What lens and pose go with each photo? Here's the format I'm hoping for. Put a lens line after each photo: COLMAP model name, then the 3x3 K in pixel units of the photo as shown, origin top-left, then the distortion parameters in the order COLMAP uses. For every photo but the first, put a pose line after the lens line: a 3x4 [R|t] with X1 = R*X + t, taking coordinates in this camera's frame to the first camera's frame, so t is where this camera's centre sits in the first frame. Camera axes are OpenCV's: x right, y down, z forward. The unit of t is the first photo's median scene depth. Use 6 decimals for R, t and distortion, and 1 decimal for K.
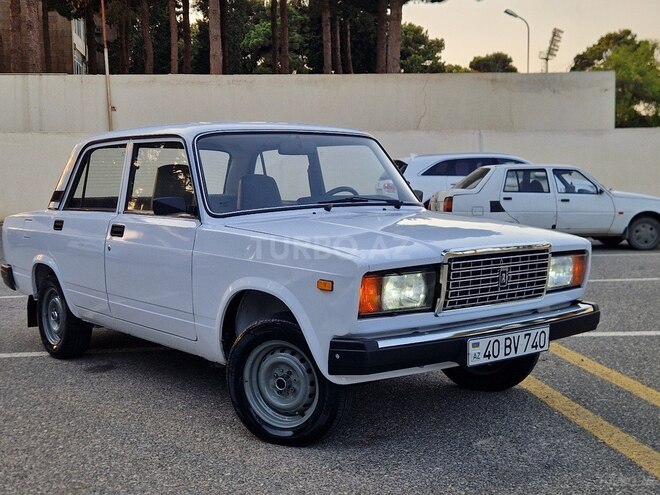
lens RADIAL K [[866.9, 0, 329.0], [0, 866.9, 249.0], [0, 0, 1]] dist [0.071723, 0.000000]
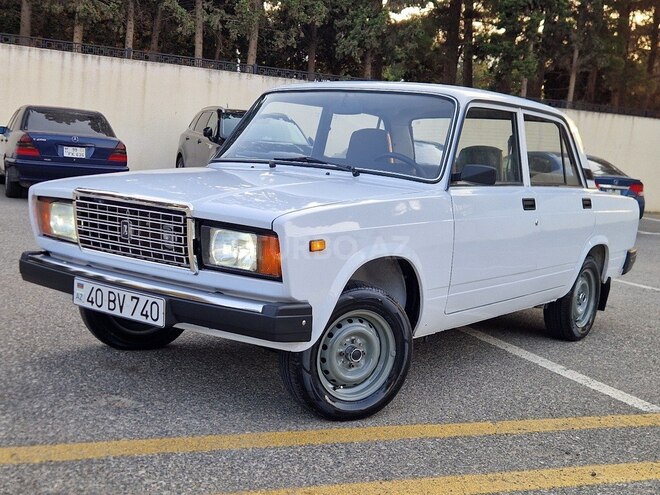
lens RADIAL K [[866.9, 0, 324.8], [0, 866.9, 258.1], [0, 0, 1]] dist [0.071723, 0.000000]
pose [[0.246915, 0.150093, -0.957343, 0.975641], [-0.154978, 0.981332, 0.113882, -0.064691], [0.956564, 0.120248, 0.265567, 0.813028]]
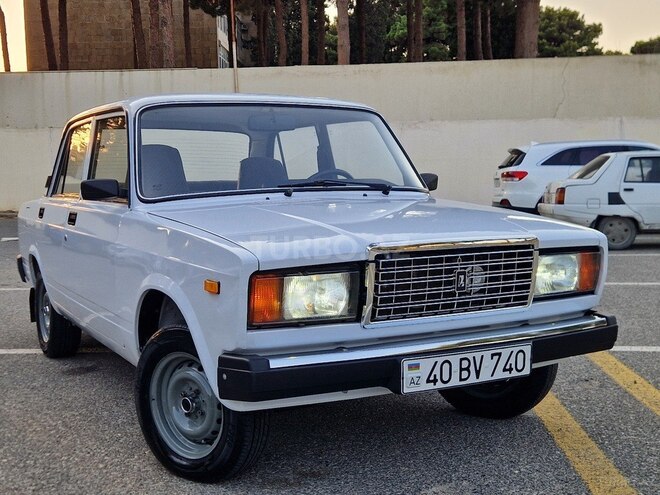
lens RADIAL K [[866.9, 0, 331.3], [0, 866.9, 252.1], [0, 0, 1]] dist [0.071723, 0.000000]
pose [[0.984902, 0.013404, -0.172593, 0.186080], [-0.011657, 0.999870, 0.011132, 0.000181], [0.172720, -0.008952, 0.984930, 0.182502]]
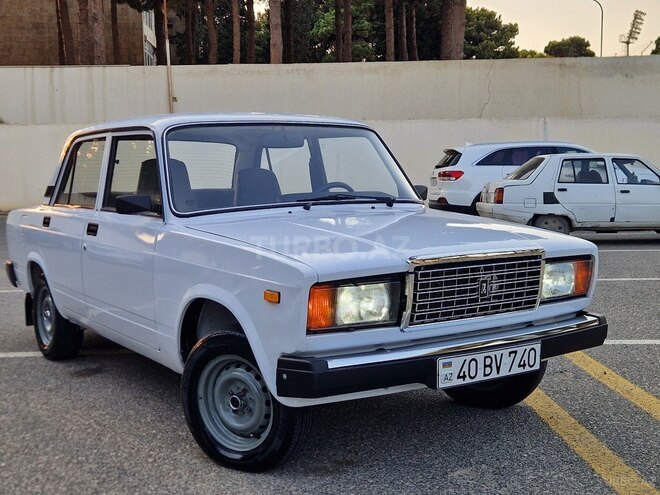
lens RADIAL K [[866.9, 0, 324.9], [0, 866.9, 241.5], [0, 0, 1]] dist [0.071723, 0.000000]
pose [[0.995989, 0.005847, -0.089288, 0.100166], [-0.005421, 0.999973, 0.005008, -0.015123], [0.089315, -0.004504, 0.995993, 0.088682]]
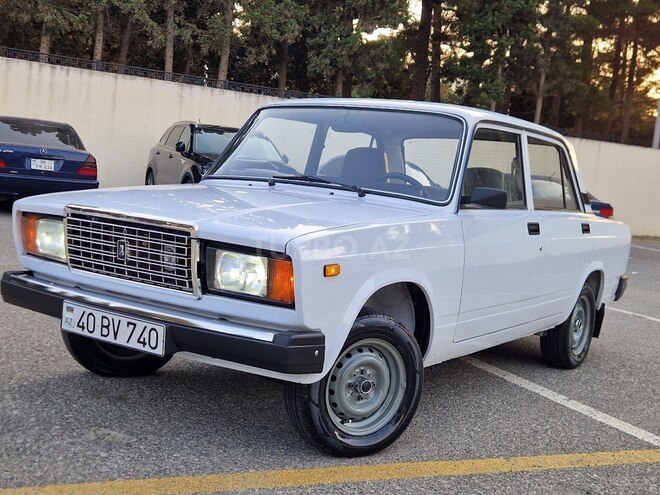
lens RADIAL K [[866.9, 0, 331.5], [0, 866.9, 250.9], [0, 0, 1]] dist [0.071723, 0.000000]
pose [[0.294772, 0.127293, -0.947051, 0.919419], [-0.174774, 0.981551, 0.077531, -0.059120], [0.939449, 0.142665, 0.311581, 0.783933]]
